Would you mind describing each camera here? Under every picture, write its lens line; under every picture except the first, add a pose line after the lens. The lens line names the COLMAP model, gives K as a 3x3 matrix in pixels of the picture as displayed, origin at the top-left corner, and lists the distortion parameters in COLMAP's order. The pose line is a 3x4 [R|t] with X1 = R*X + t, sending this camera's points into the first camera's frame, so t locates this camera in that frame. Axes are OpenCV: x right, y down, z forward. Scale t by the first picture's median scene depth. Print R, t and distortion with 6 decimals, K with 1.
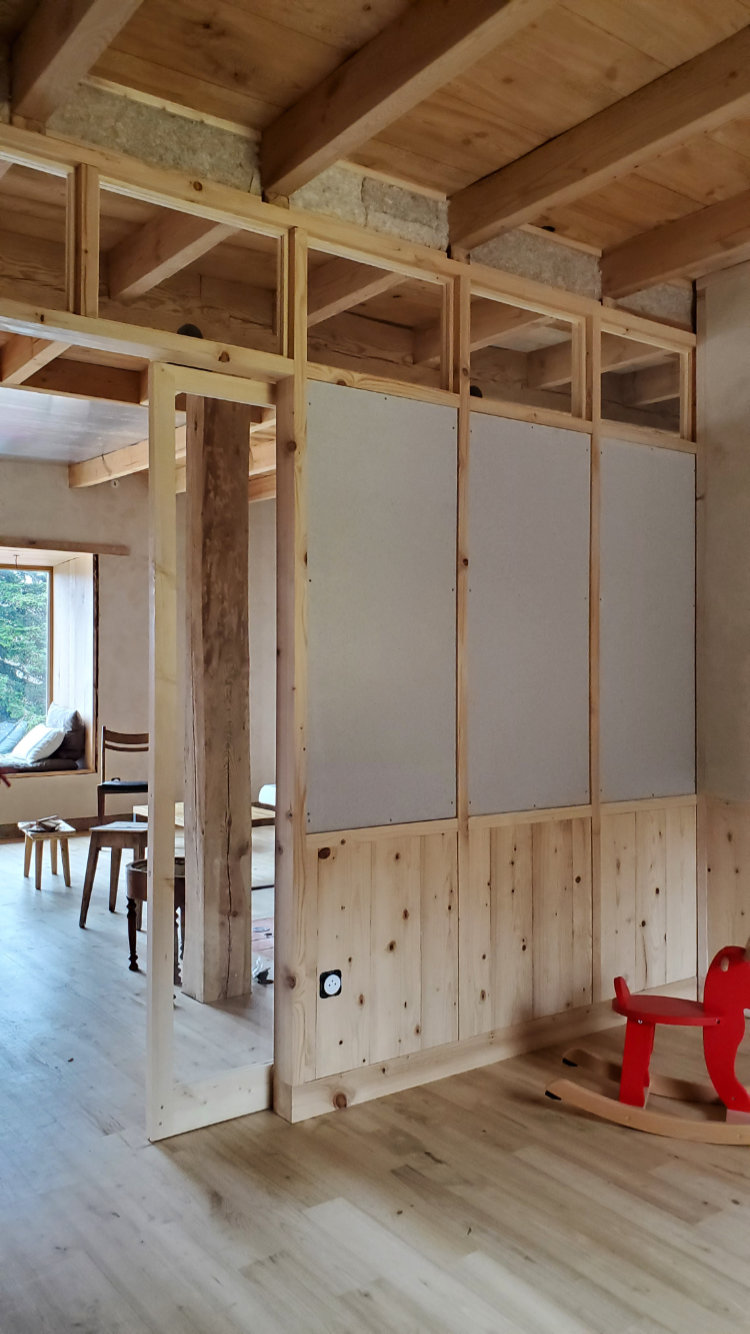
lens RADIAL K [[1039.6, 0, 386.5], [0, 1039.6, 664.9], [0, 0, 1]] dist [0.063889, -0.083097]
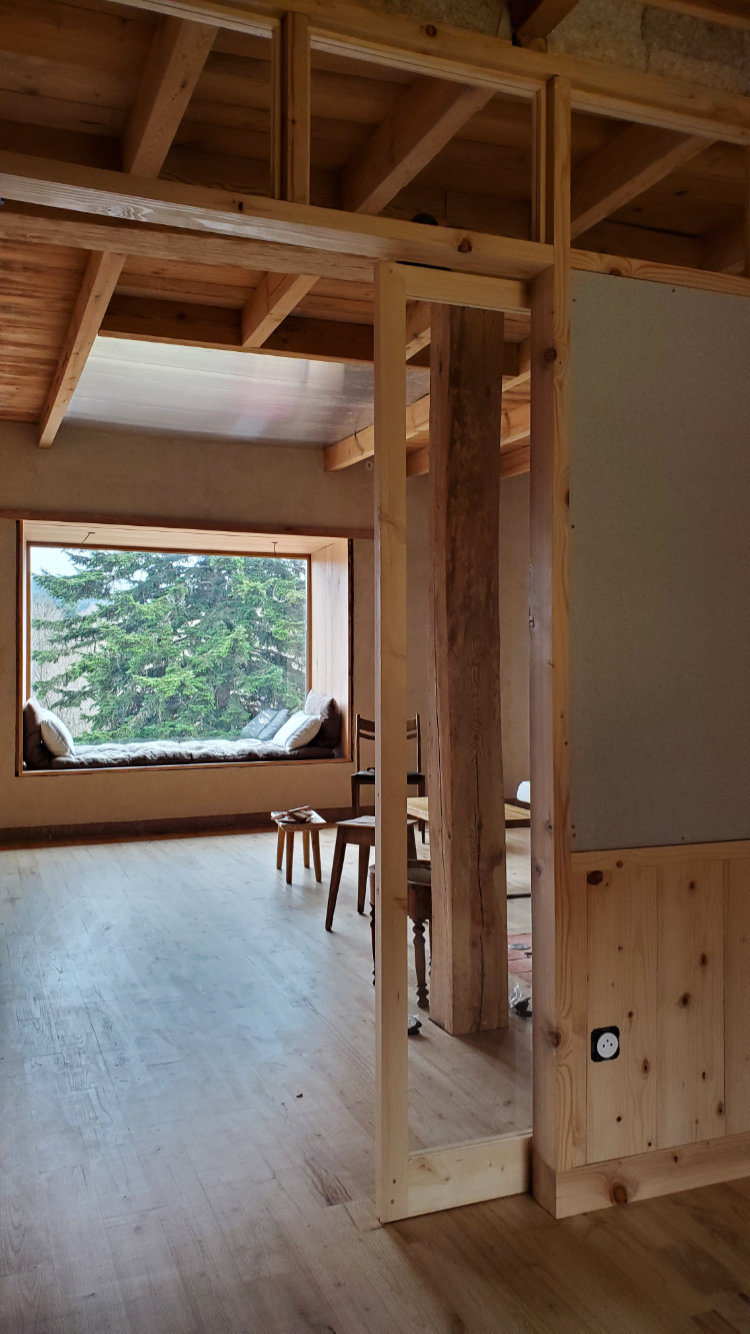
lens RADIAL K [[1039.6, 0, 386.5], [0, 1039.6, 664.9], [0, 0, 1]] dist [0.063889, -0.083097]
pose [[0.968831, -0.003945, -0.247690, -0.015304], [0.006122, 0.999949, 0.008018, 0.013755], [0.247645, -0.009285, 0.968806, 0.190313]]
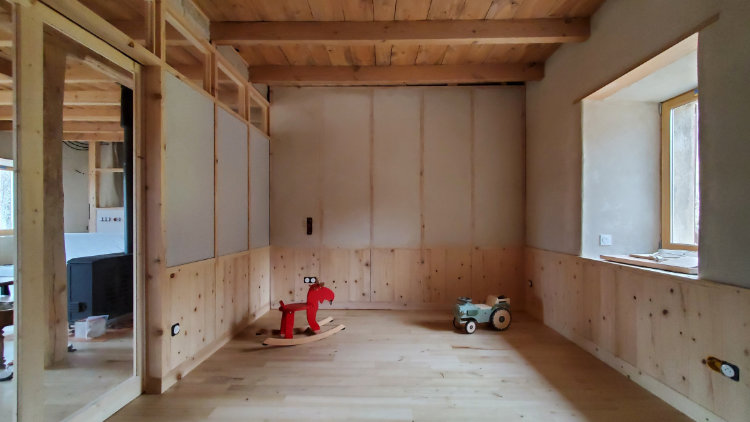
lens RADIAL K [[301.8, 0, 376.3], [0, 301.8, 219.3], [0, 0, 1]] dist [0.001491, 0.000097]
pose [[0.617324, 0.000847, 0.786708, -0.291640], [-0.009278, 0.999938, 0.006204, 0.043355], [-0.786654, -0.011129, 0.617294, 0.207079]]
